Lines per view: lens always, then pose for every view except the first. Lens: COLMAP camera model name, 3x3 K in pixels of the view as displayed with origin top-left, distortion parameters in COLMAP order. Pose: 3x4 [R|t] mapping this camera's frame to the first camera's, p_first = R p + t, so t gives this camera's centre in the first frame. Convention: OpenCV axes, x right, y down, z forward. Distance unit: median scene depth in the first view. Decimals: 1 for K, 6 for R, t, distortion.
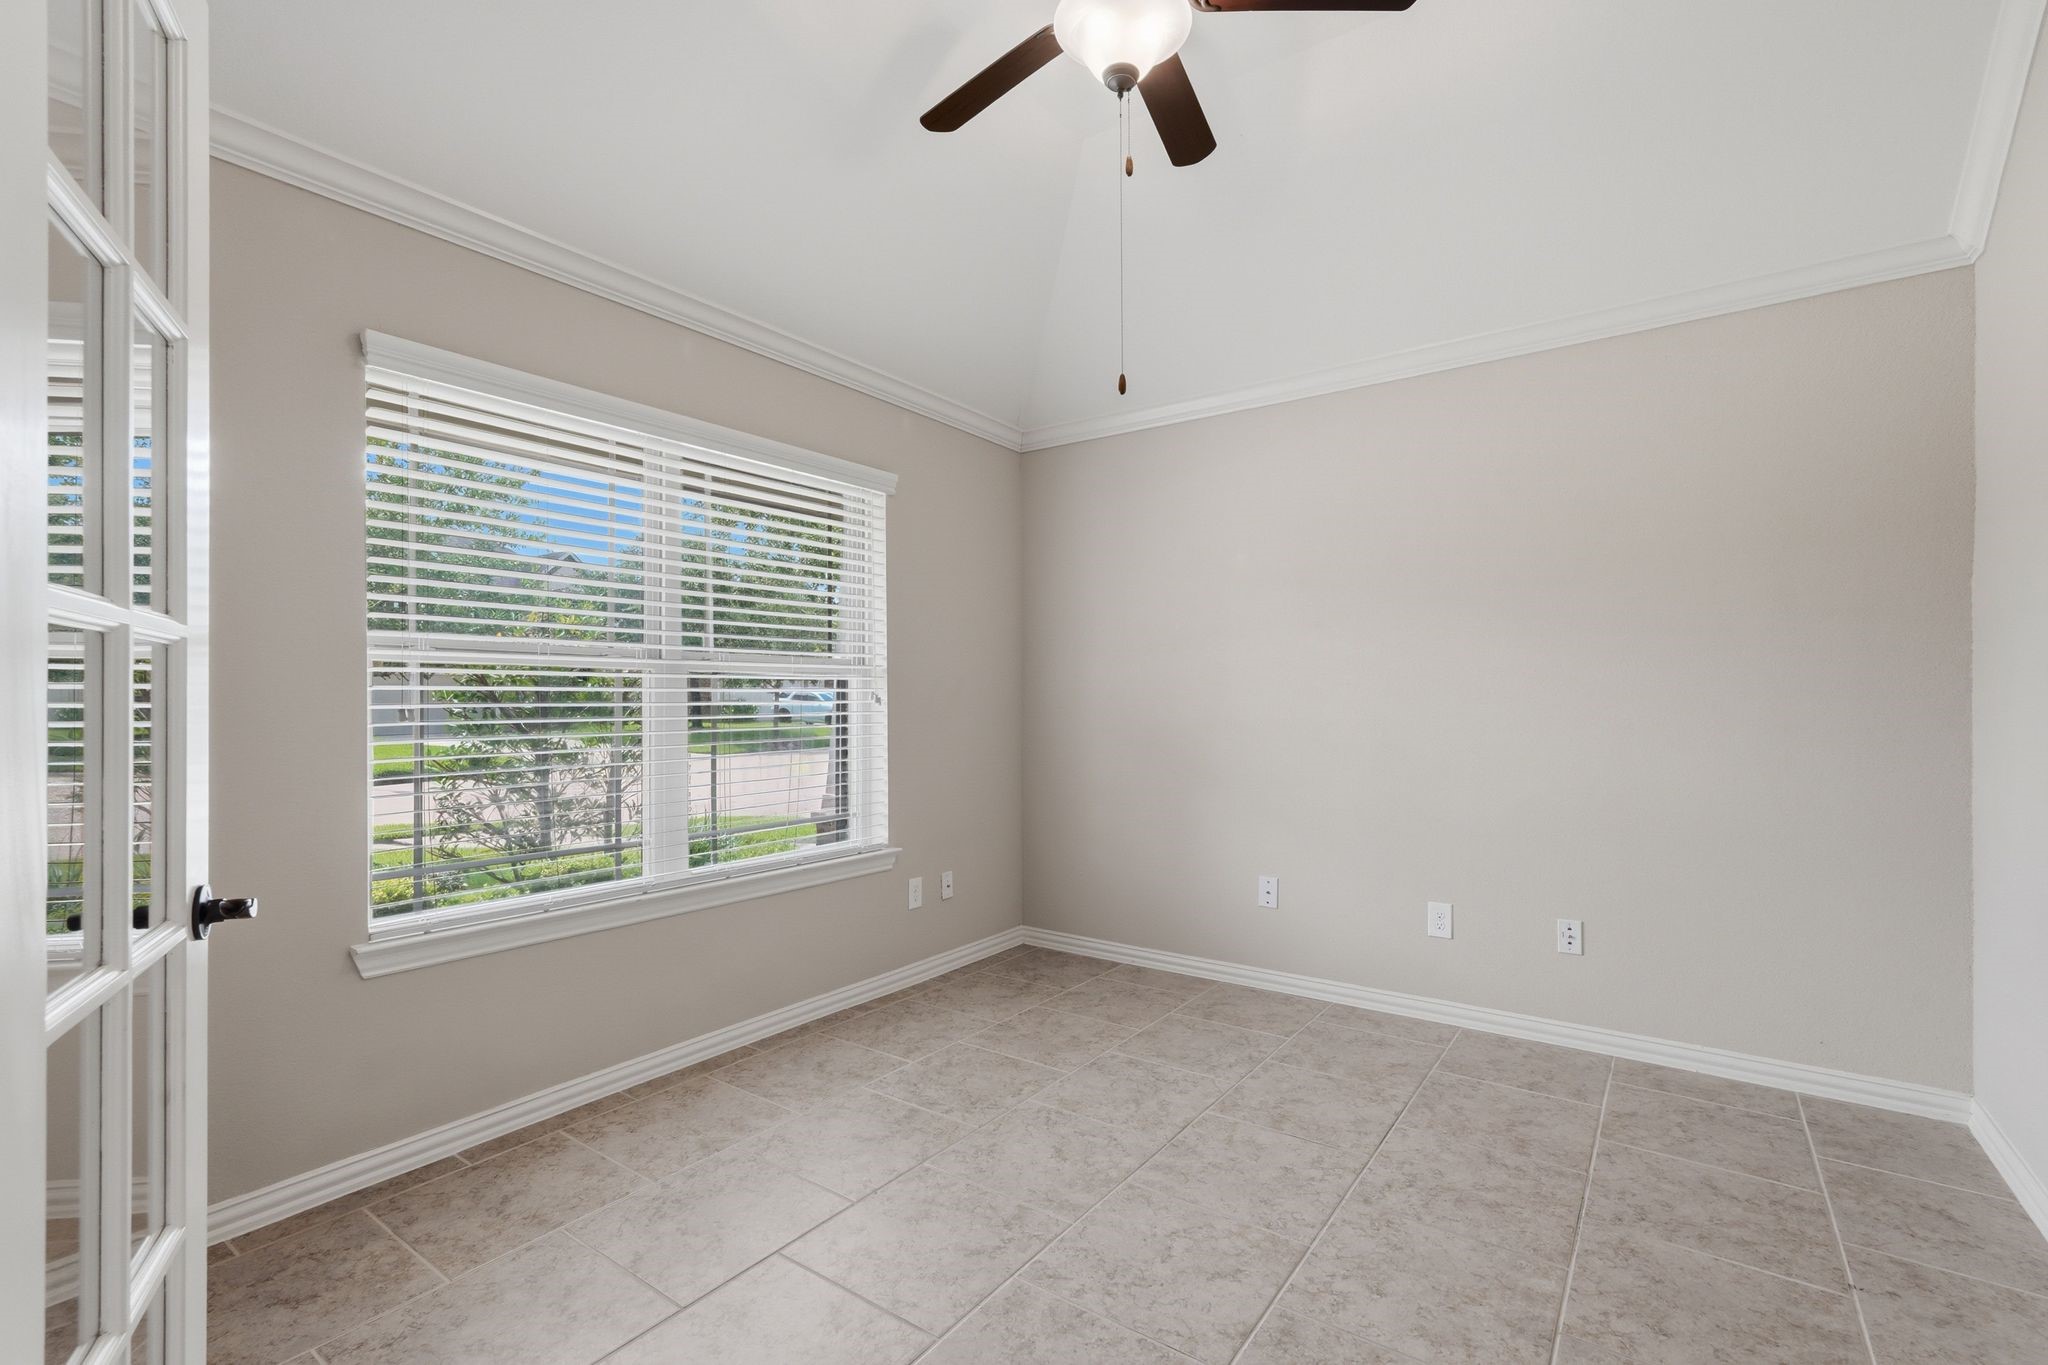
lens RADIAL K [[925.0, 0, 1014.3], [0, 925.0, 686.1], [0, 0, 1]] dist [-0.018339, 0.008540]
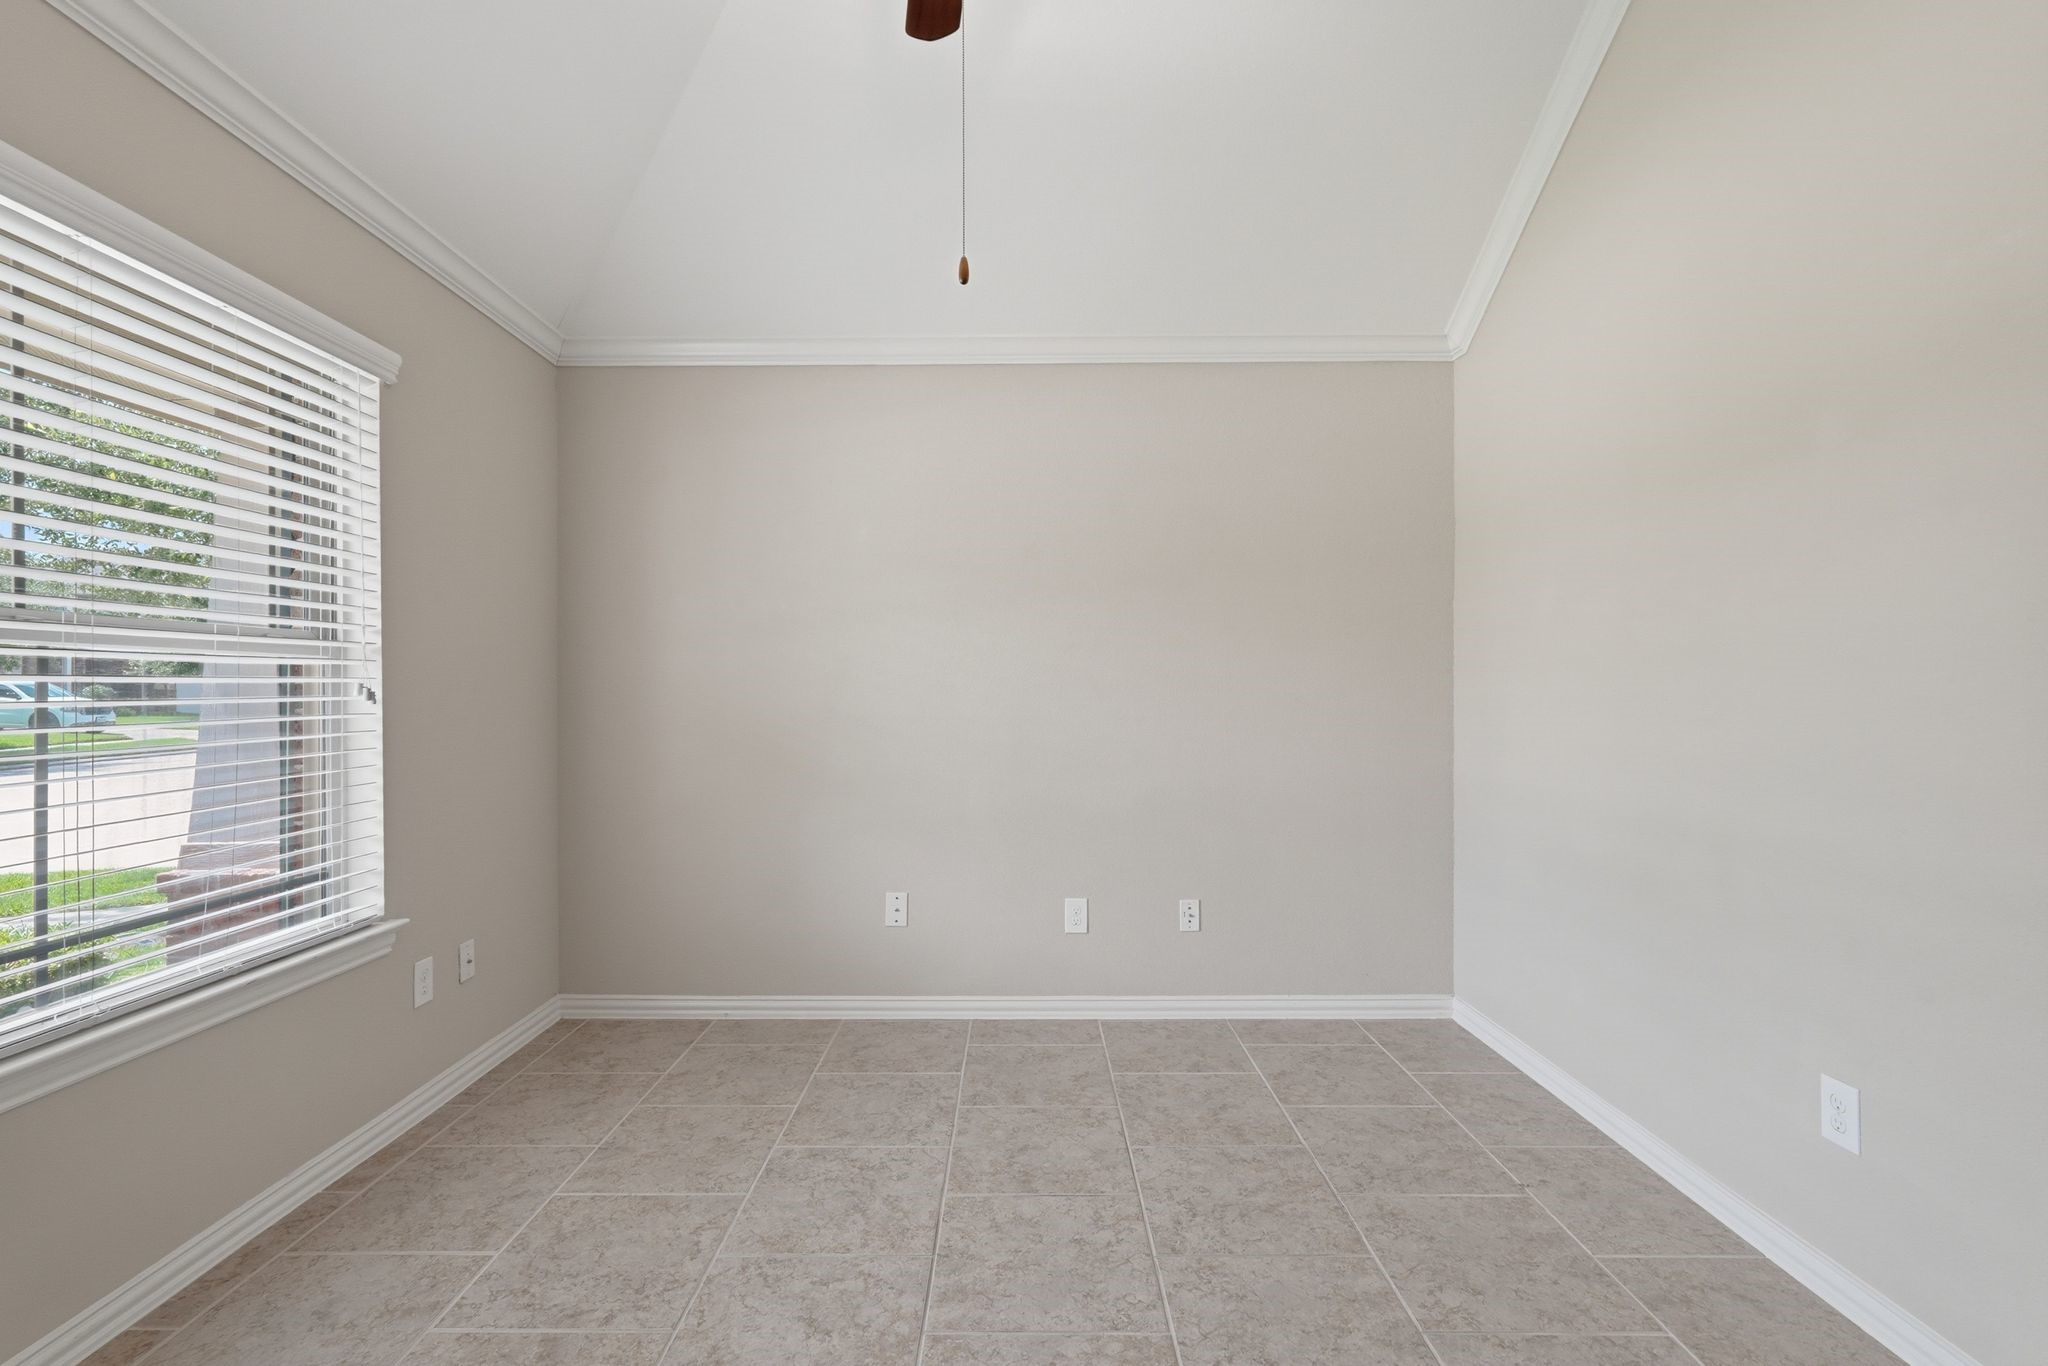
lens RADIAL K [[925.0, 0, 1028.2], [0, 925.0, 680.3], [0, 0, 1]] dist [-0.018339, 0.008540]
pose [[0.804976, 0.006823, 0.593268, -0.186098], [-0.007556, 0.999971, -0.001247, 0.001979], [-0.593260, -0.003479, 0.805004, 0.246879]]
